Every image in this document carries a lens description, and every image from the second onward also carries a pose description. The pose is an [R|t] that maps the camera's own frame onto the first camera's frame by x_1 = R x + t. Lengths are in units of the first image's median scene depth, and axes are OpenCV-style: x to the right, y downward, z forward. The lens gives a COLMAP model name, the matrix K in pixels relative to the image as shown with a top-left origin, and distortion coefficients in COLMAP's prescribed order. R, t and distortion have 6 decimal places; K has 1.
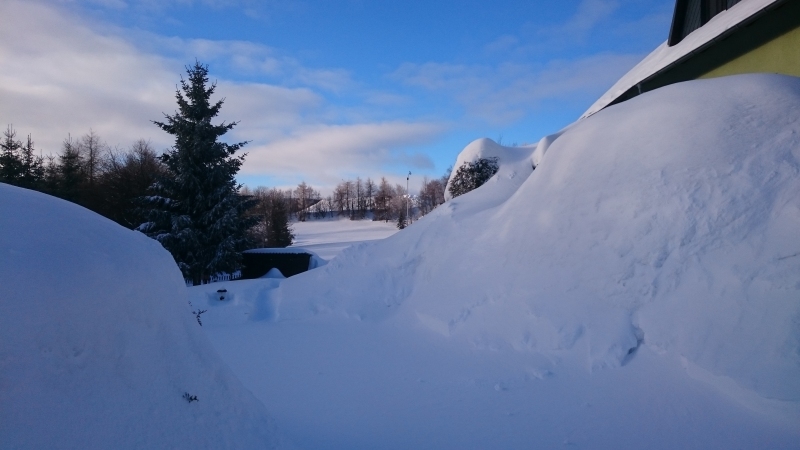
lens RADIAL K [[592.1, 0, 399.5], [0, 592.1, 228.7], [0, 0, 1]] dist [0.023593, -0.010026]
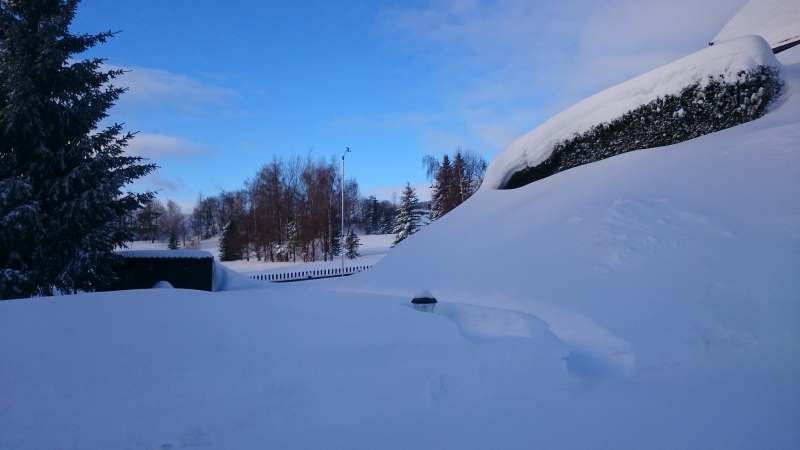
lens RADIAL K [[592.1, 0, 400.1], [0, 592.1, 218.9], [0, 0, 1]] dist [0.023593, -0.010026]
pose [[0.915773, 0.027965, 0.400721, -0.252394], [-0.003412, 0.998079, -0.061854, 0.042106], [-0.401681, 0.055277, 0.914110, 0.363910]]
